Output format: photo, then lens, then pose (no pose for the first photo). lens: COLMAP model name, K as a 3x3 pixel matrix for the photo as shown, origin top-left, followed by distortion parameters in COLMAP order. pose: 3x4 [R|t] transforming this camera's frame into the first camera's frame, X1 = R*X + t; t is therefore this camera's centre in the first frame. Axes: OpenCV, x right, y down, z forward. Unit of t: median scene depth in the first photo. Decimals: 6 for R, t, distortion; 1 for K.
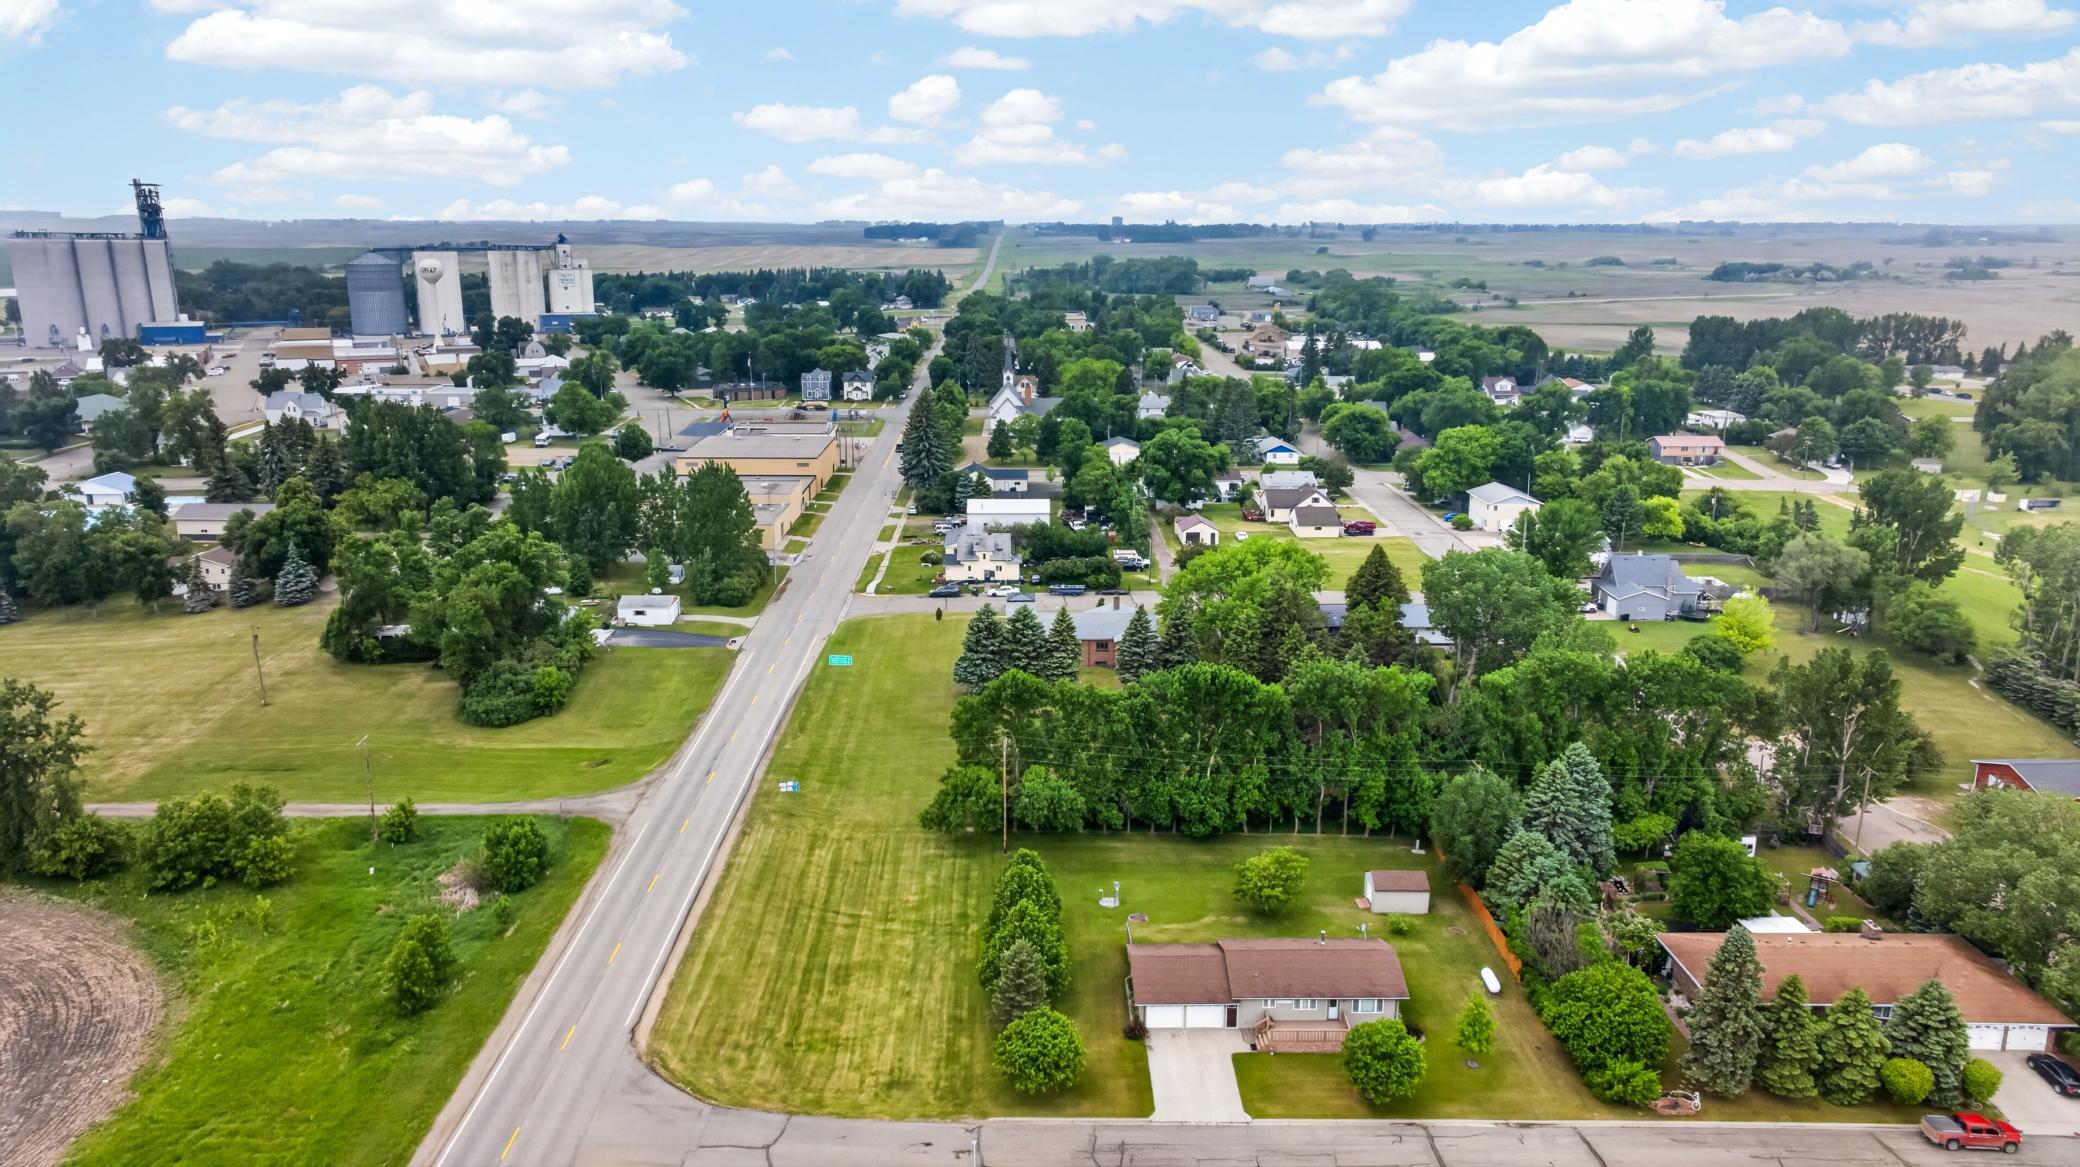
lens RADIAL K [[1441.7, 0, 1040.0], [0, 1441.7, 583.5], [0, 0, 1]] dist [0.001874, 0.037316]
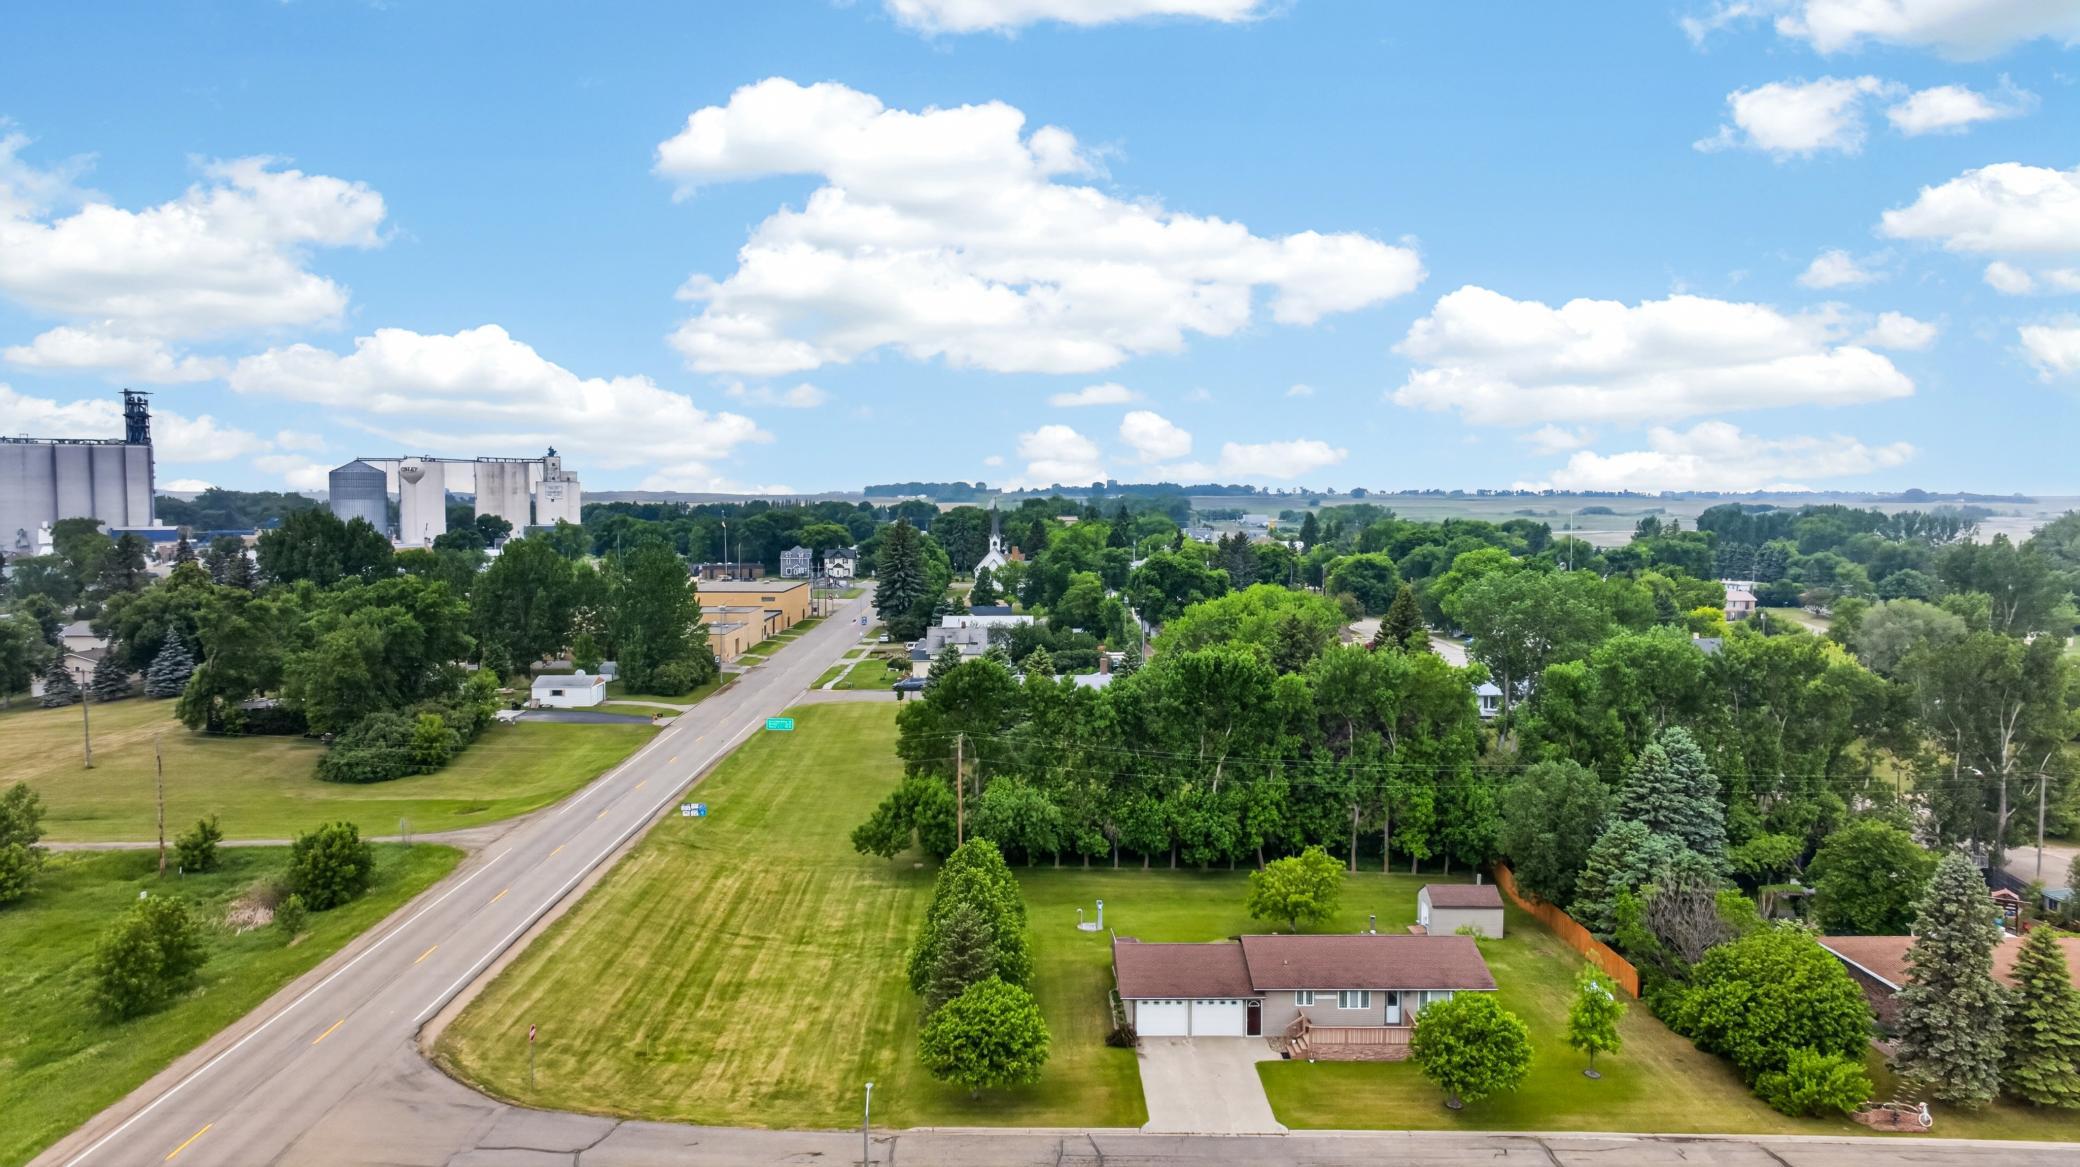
lens RADIAL K [[1441.7, 0, 1040.0], [0, 1441.7, 583.5], [0, 0, 1]] dist [0.001874, 0.037316]
pose [[0.999999, 0.000256, 0.001281, 0.020006], [-0.000013, 0.982432, -0.186623, 0.183669], [-0.001307, 0.186623, 0.982431, 0.203066]]
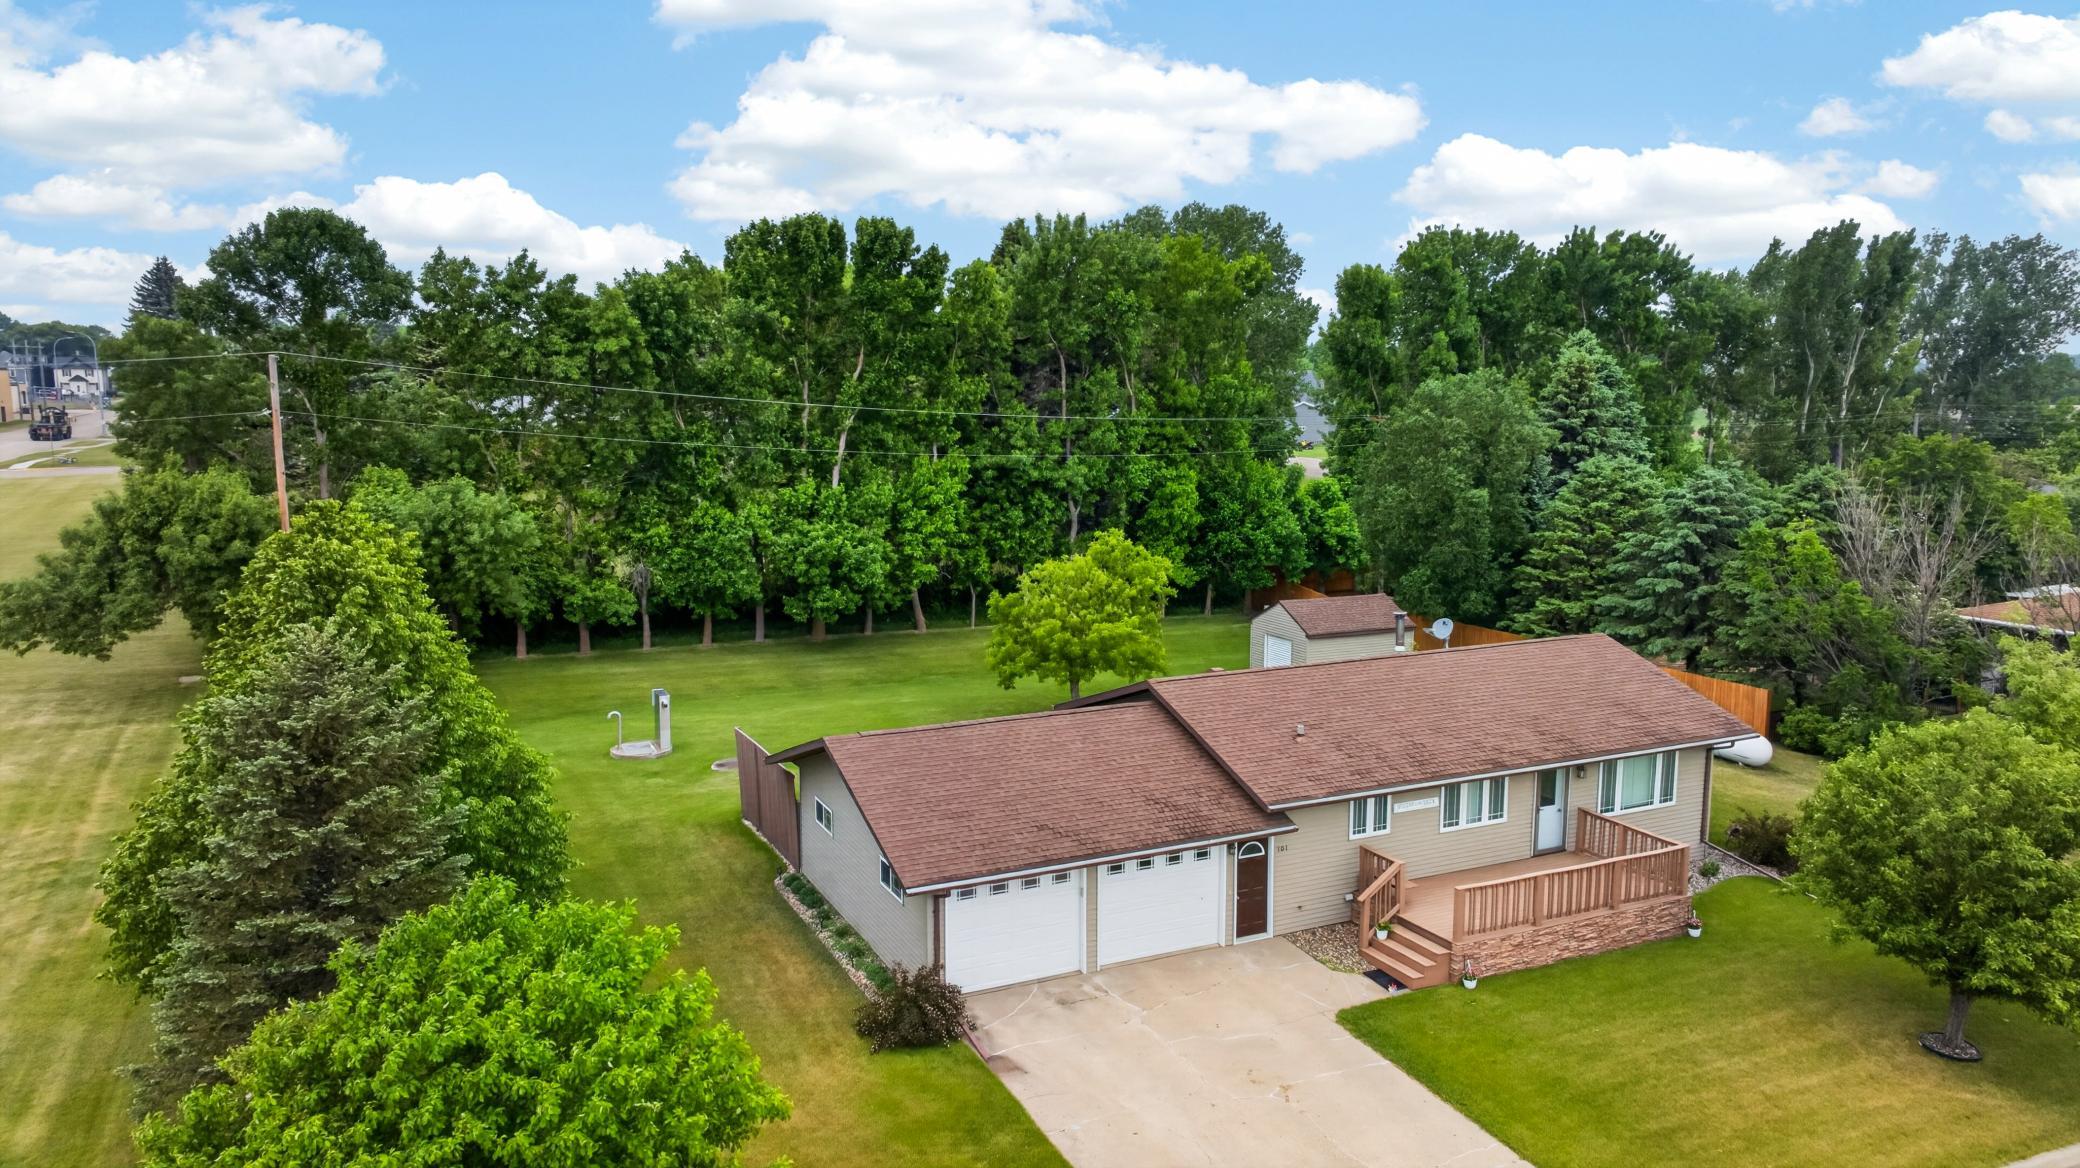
lens RADIAL K [[1432.5, 0, 1046.7], [0, 1432.5, 595.1], [0, 0, 1]] dist [0.029531, 0.001276]
pose [[0.907790, -0.064606, 0.414420, -0.003249], [0.103651, 0.991975, -0.072405, 0.218762], [-0.406416, 0.108684, 0.907201, 0.647220]]
